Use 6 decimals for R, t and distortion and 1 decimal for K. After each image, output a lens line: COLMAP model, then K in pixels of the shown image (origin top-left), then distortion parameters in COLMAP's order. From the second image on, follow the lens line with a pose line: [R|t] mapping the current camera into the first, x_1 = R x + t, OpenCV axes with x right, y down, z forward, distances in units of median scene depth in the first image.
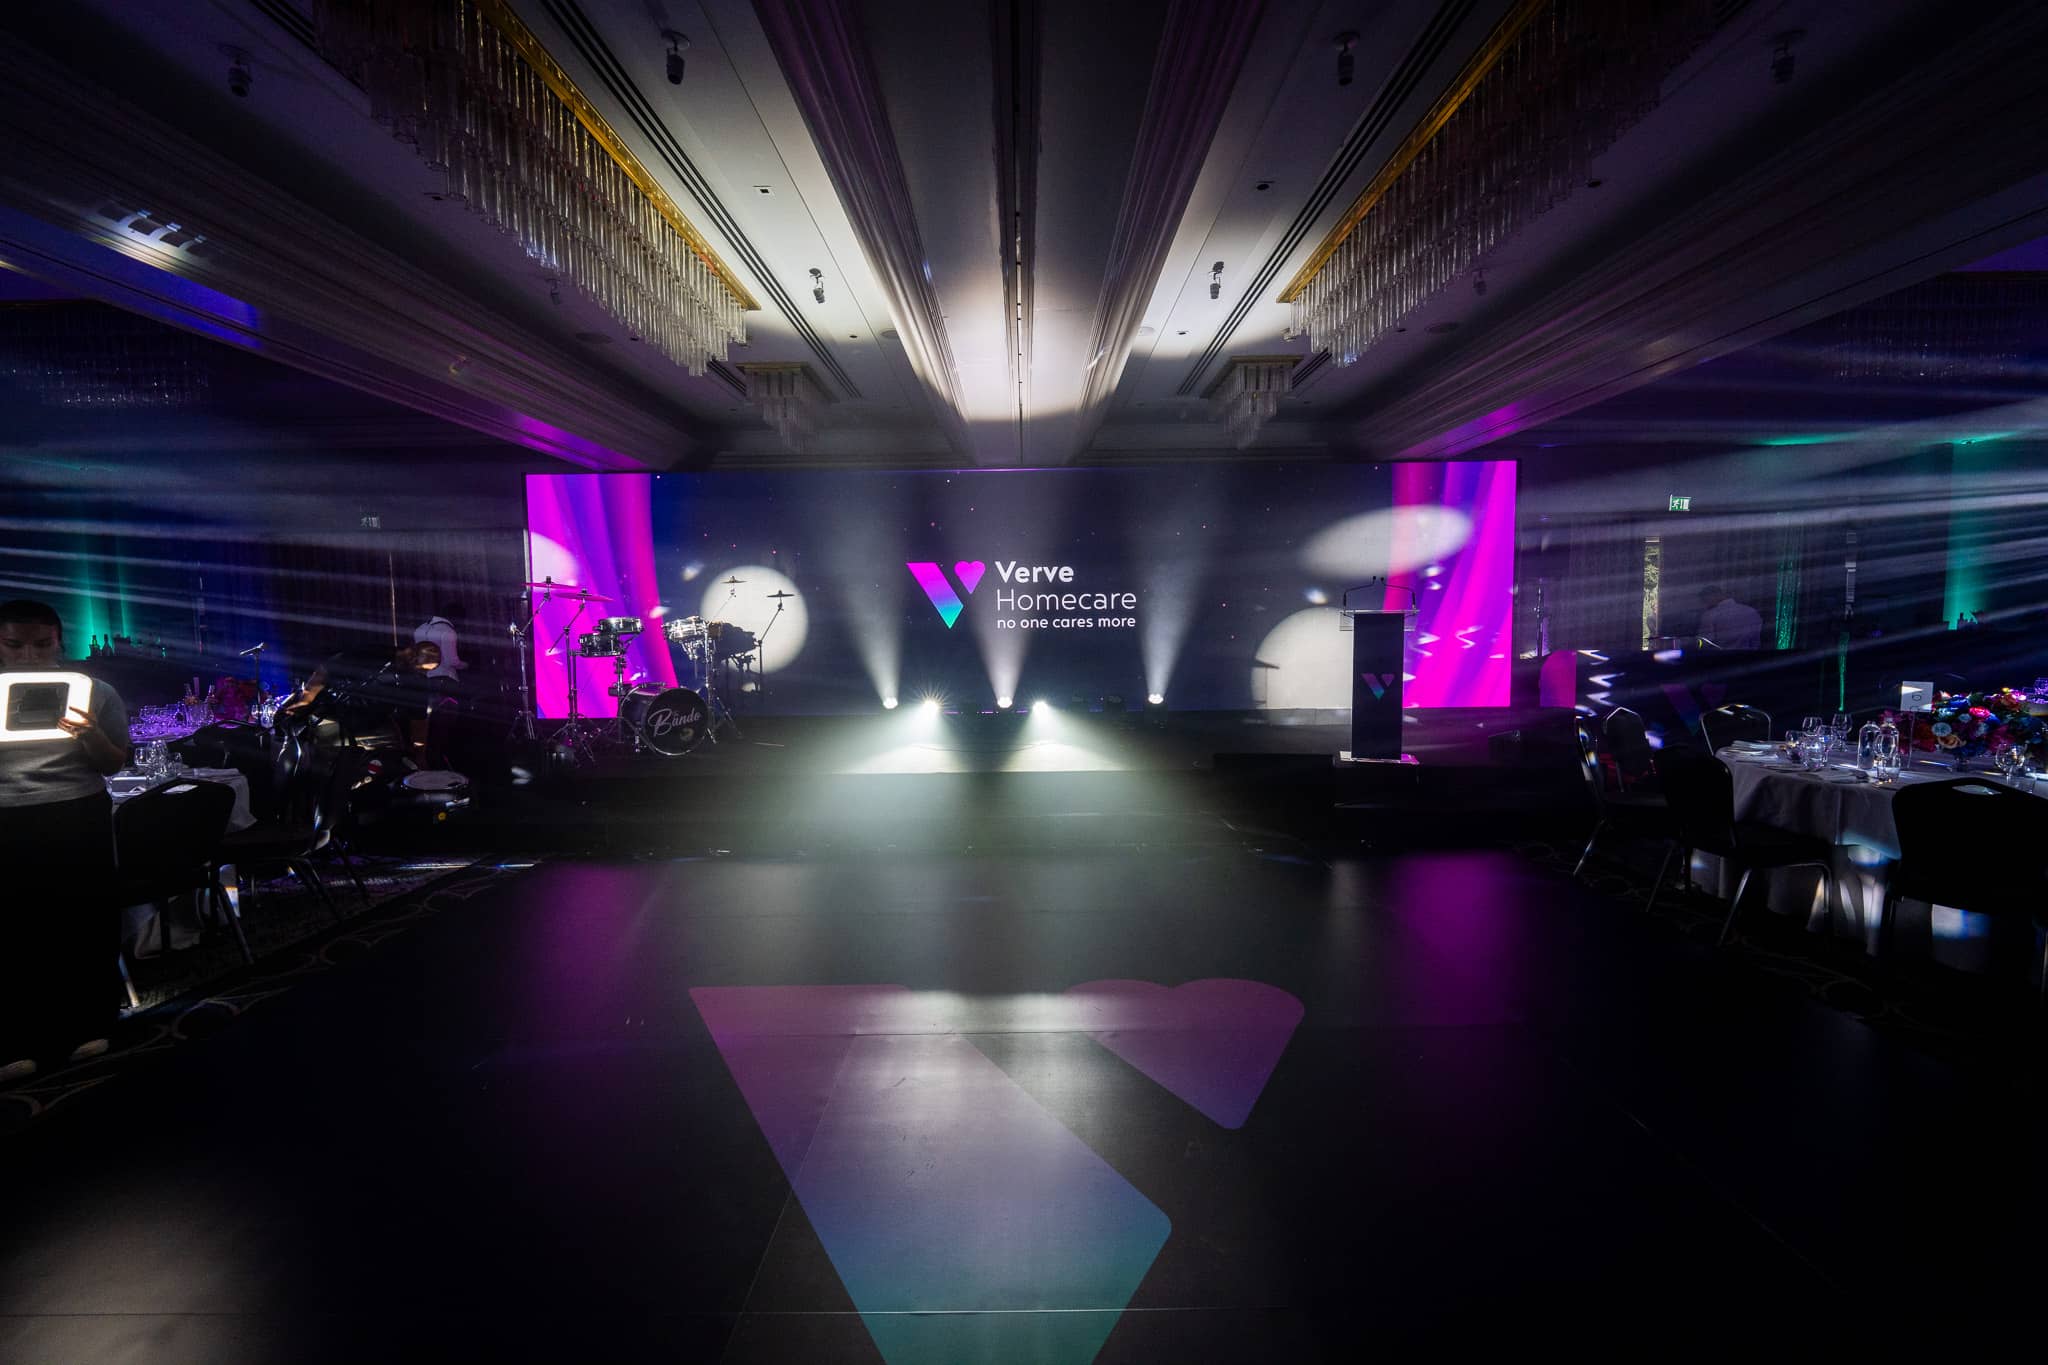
lens RADIAL K [[823.1, 0, 1025.9], [0, 823.1, 679.7], [0, 0, 1]] dist [-0.004278, -0.000252]
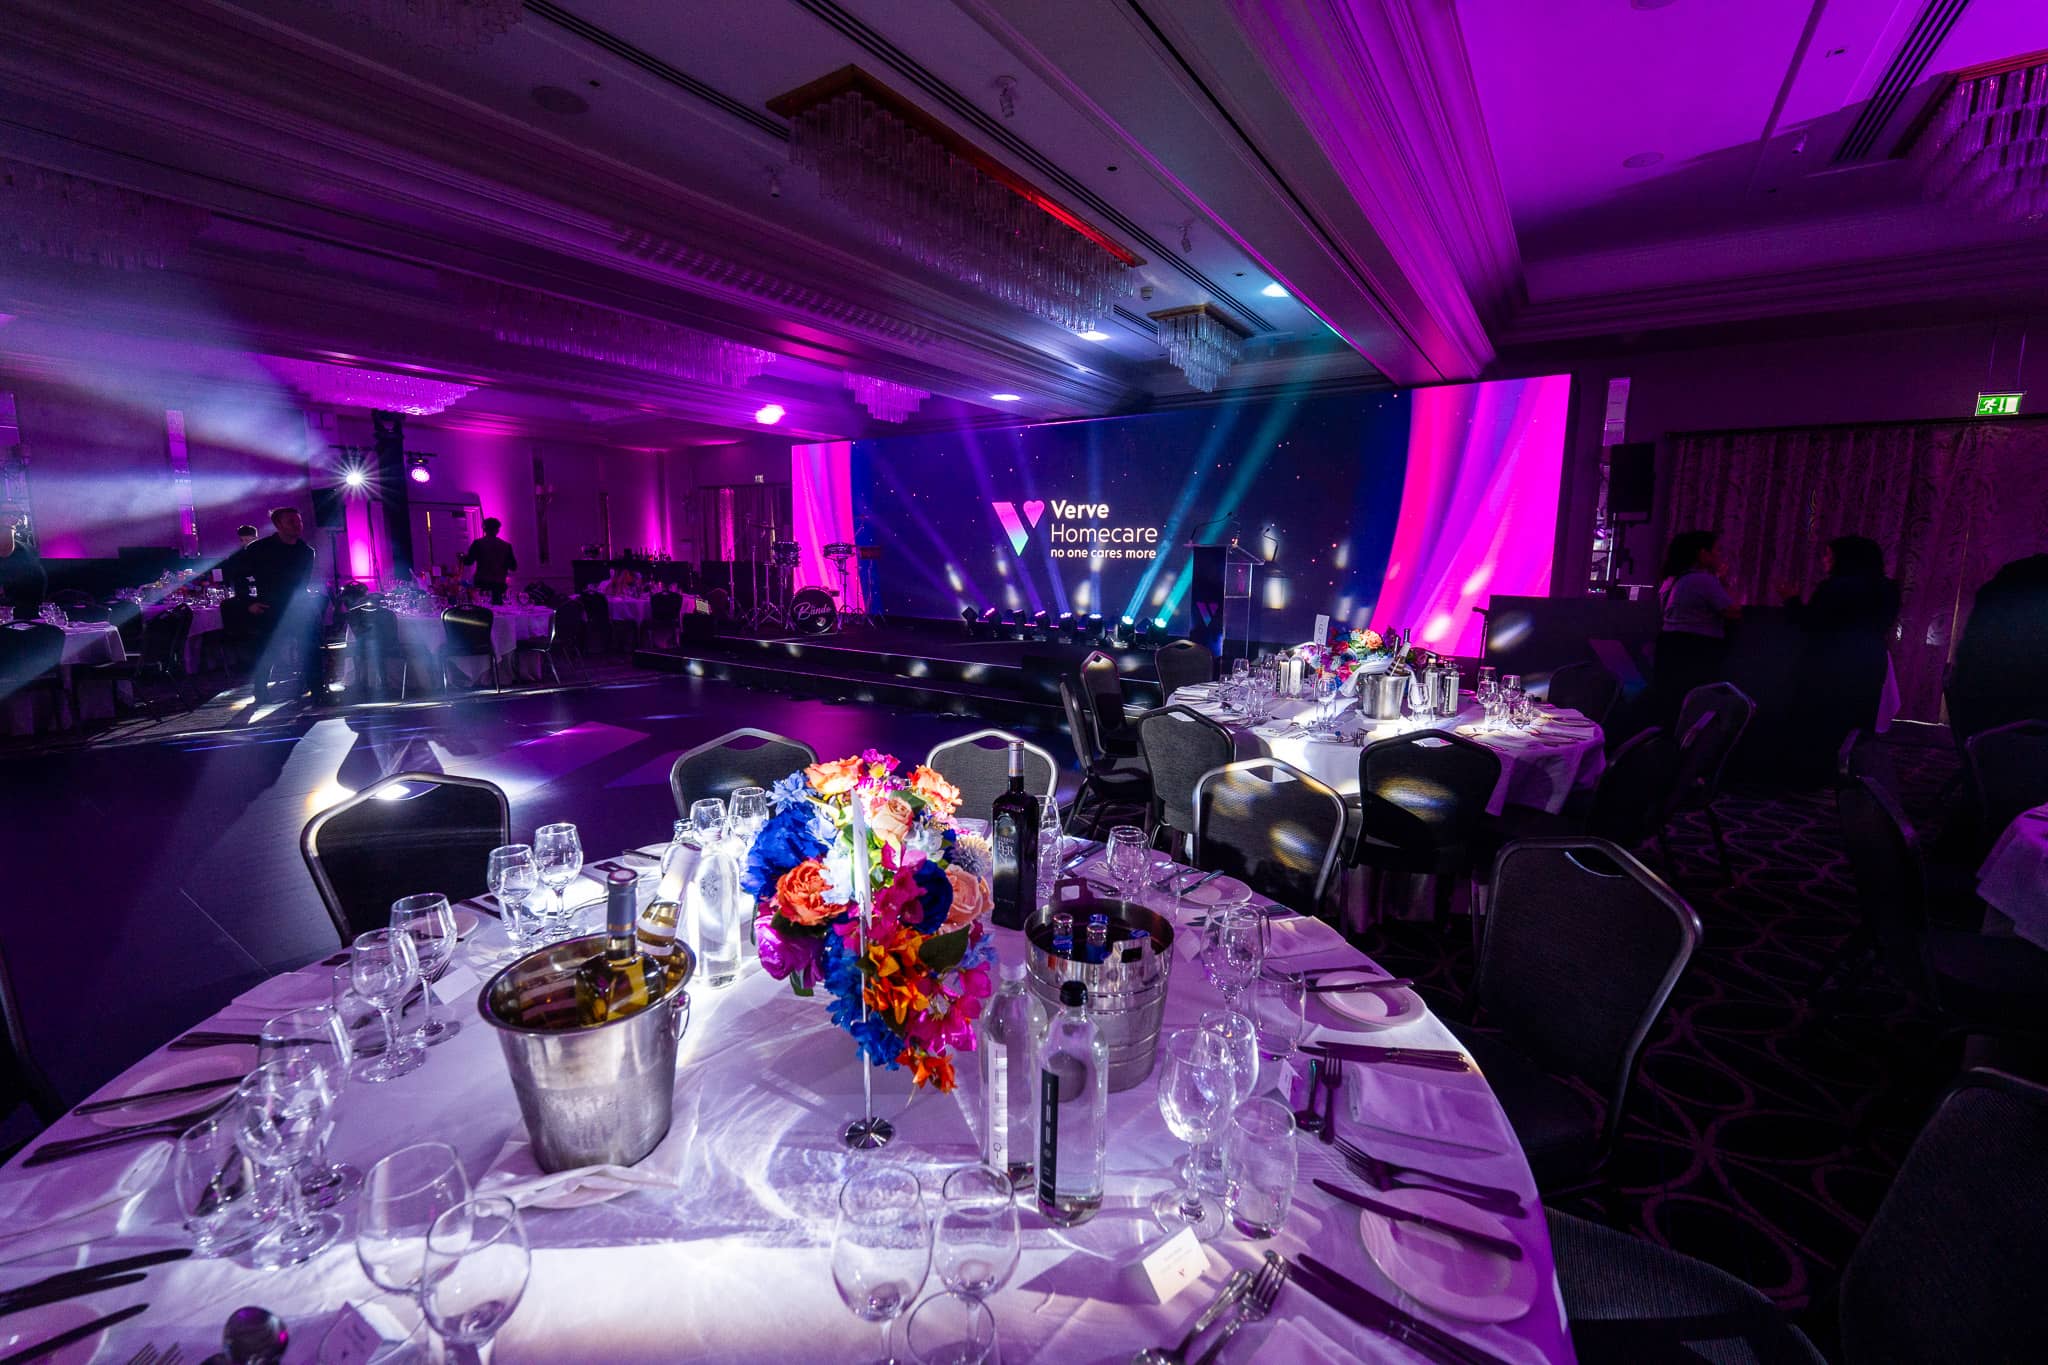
lens RADIAL K [[828.2, 0, 1031.6], [0, 828.2, 676.2], [0, 0, 1]] dist [-0.007183, -0.000493]
pose [[0.828633, 0.105864, -0.549691, 0.629641], [-0.067205, 0.993666, 0.090060, 0.004239], [0.555744, -0.037685, 0.830499, -0.030212]]
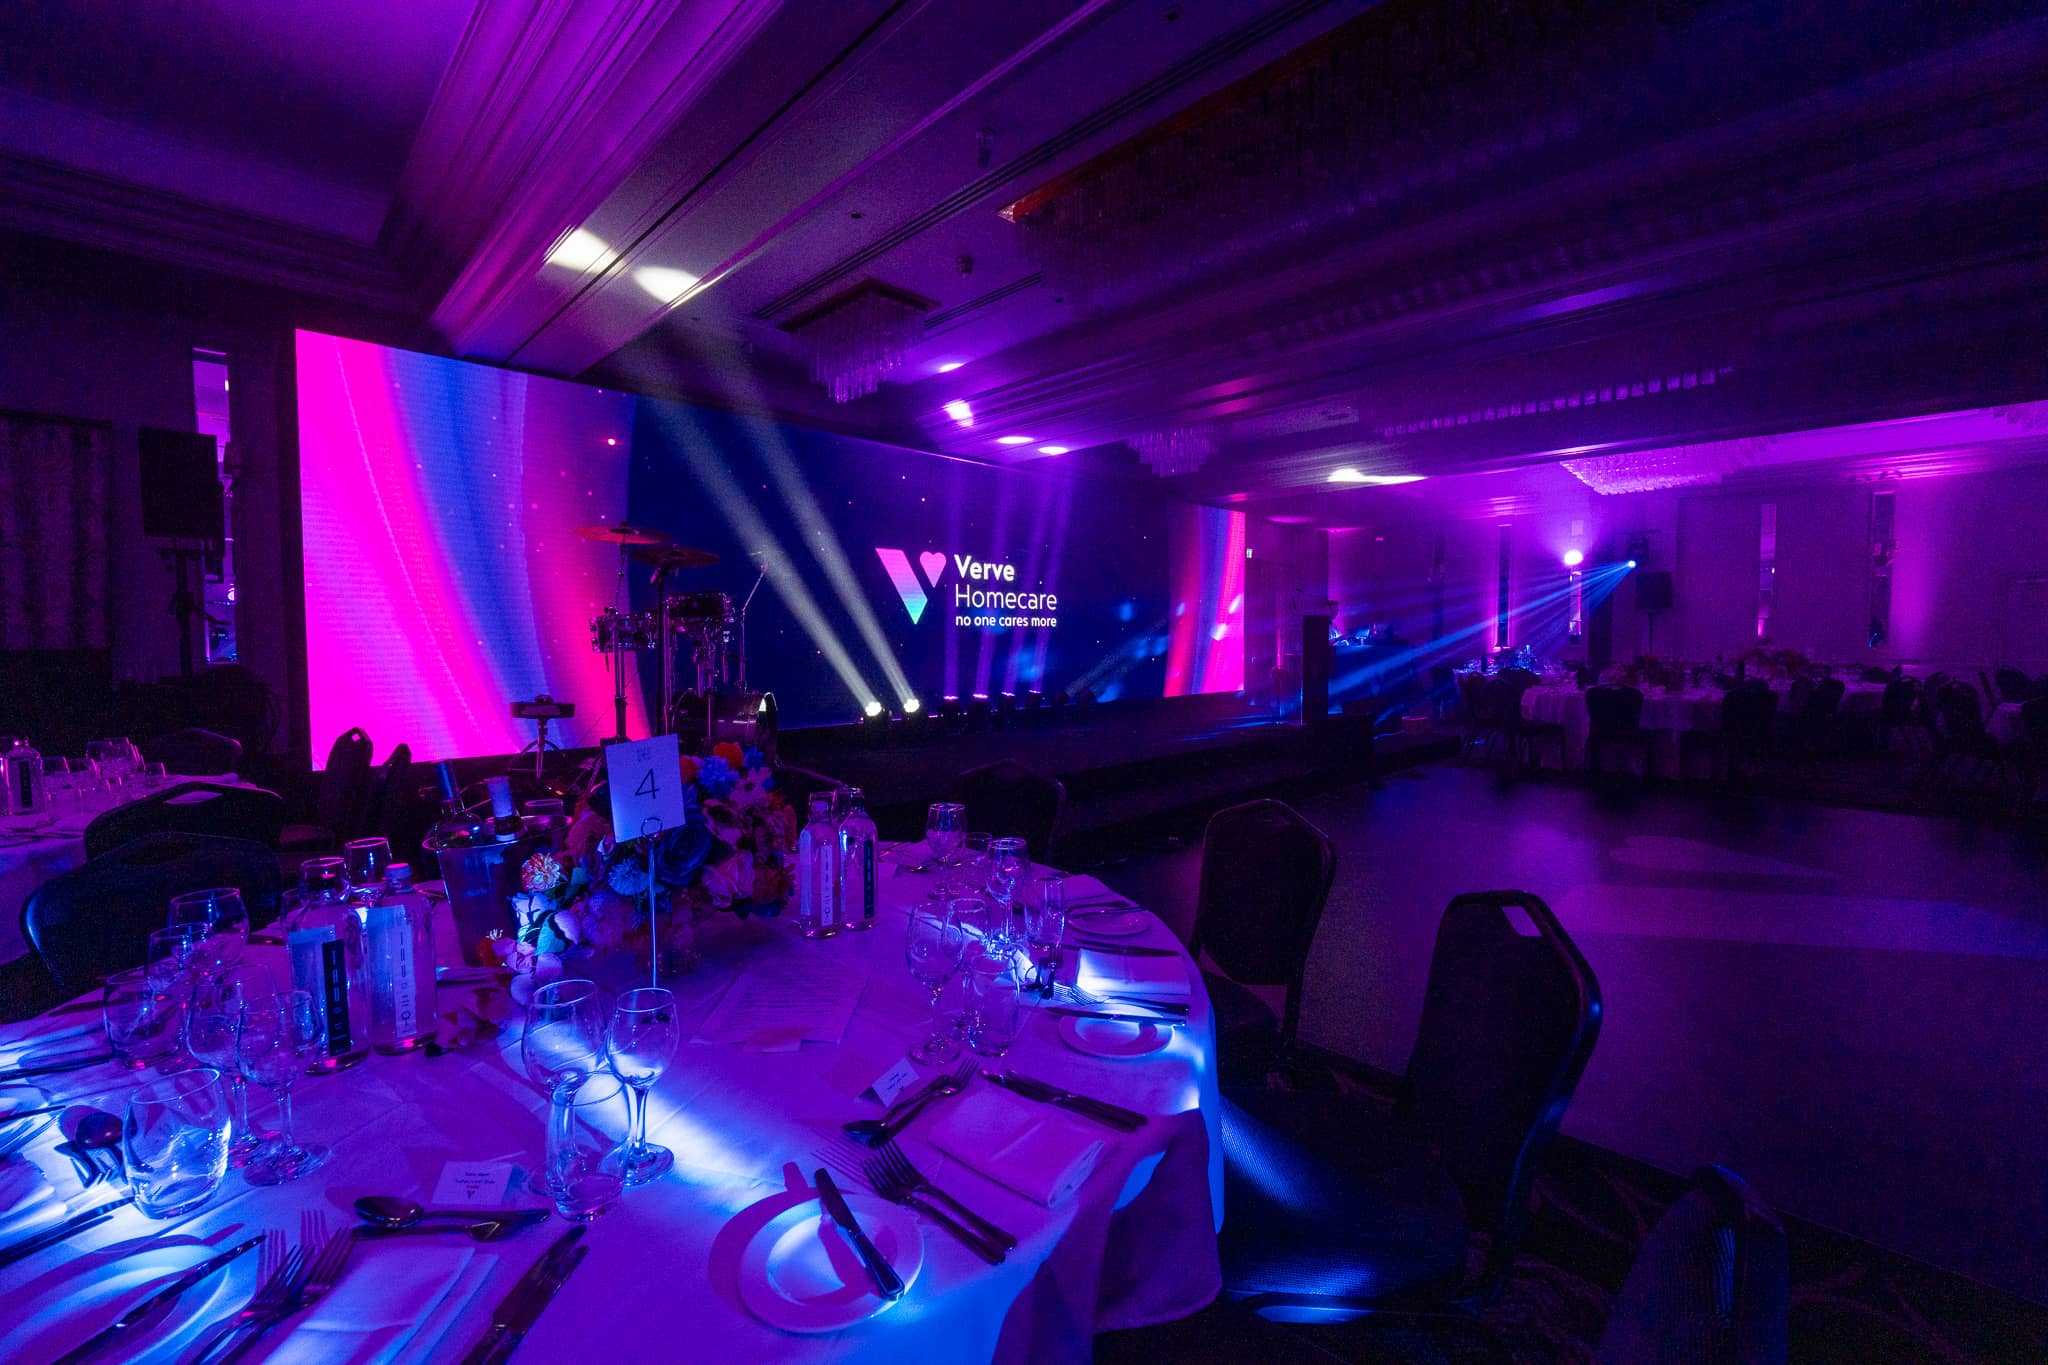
lens RADIAL K [[828.2, 0, 1031.6], [0, 828.2, 676.2], [0, 0, 1]] dist [-0.007183, -0.000493]
pose [[0.708944, -0.021379, 0.704941, -0.646865], [0.044337, 0.998914, -0.014294, 0.013506], [-0.703870, 0.041389, 0.709122, 0.268499]]
